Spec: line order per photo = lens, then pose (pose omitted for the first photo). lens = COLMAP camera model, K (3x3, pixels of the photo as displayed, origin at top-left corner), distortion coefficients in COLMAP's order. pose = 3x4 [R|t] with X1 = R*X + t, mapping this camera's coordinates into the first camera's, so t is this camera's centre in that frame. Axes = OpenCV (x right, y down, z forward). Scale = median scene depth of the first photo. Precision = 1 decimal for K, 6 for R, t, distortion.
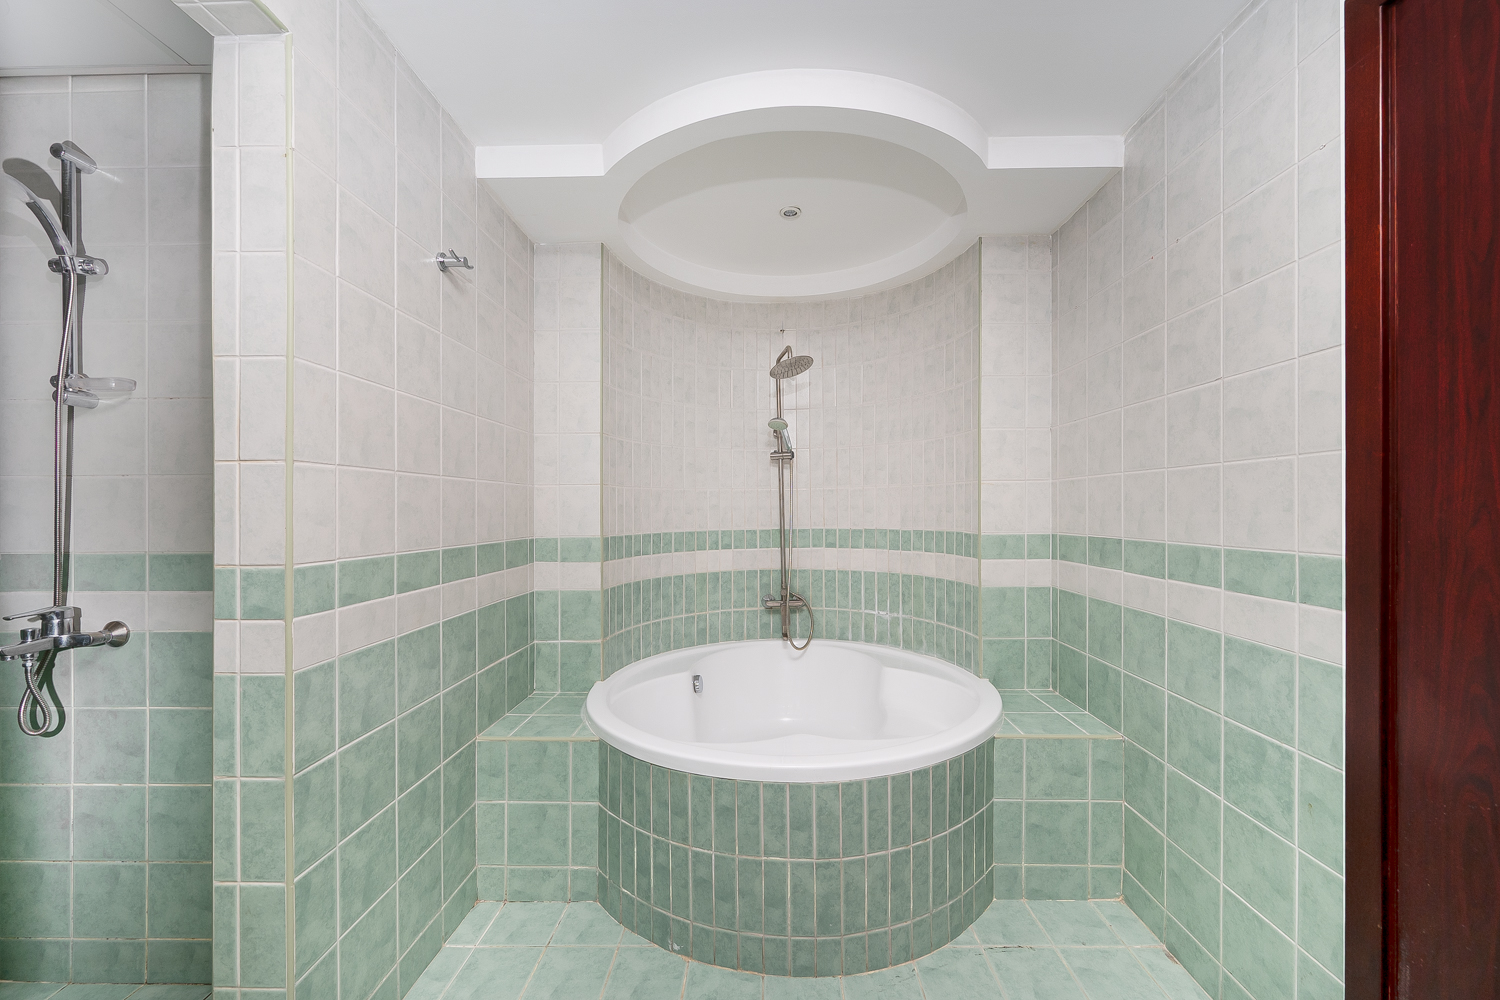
lens RADIAL K [[593.3, 0, 755.2], [0, 593.3, 502.9], [0, 0, 1]] dist [-0.002227, -0.000036]
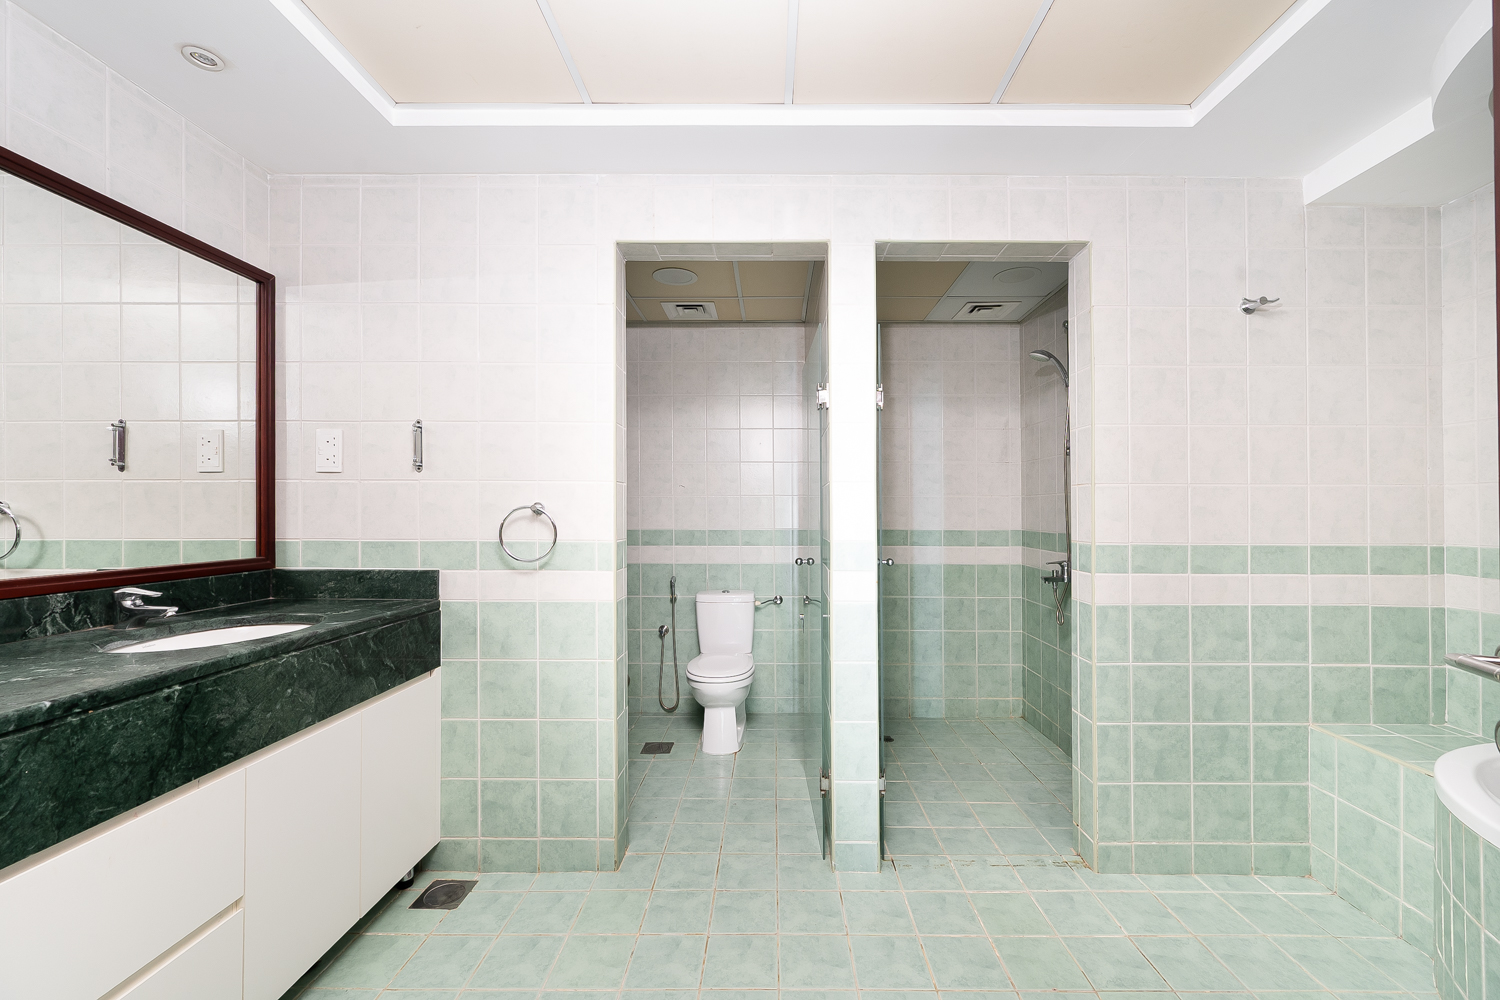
lens RADIAL K [[593.3, 0, 760.0], [0, 593.3, 504.0], [0, 0, 1]] dist [-0.002227, -0.000036]
pose [[-0.005030, -0.004249, -0.999978, 0.764902], [0.006960, 0.999967, -0.004284, -0.007522], [0.999963, -0.006982, -0.005000, 0.013419]]
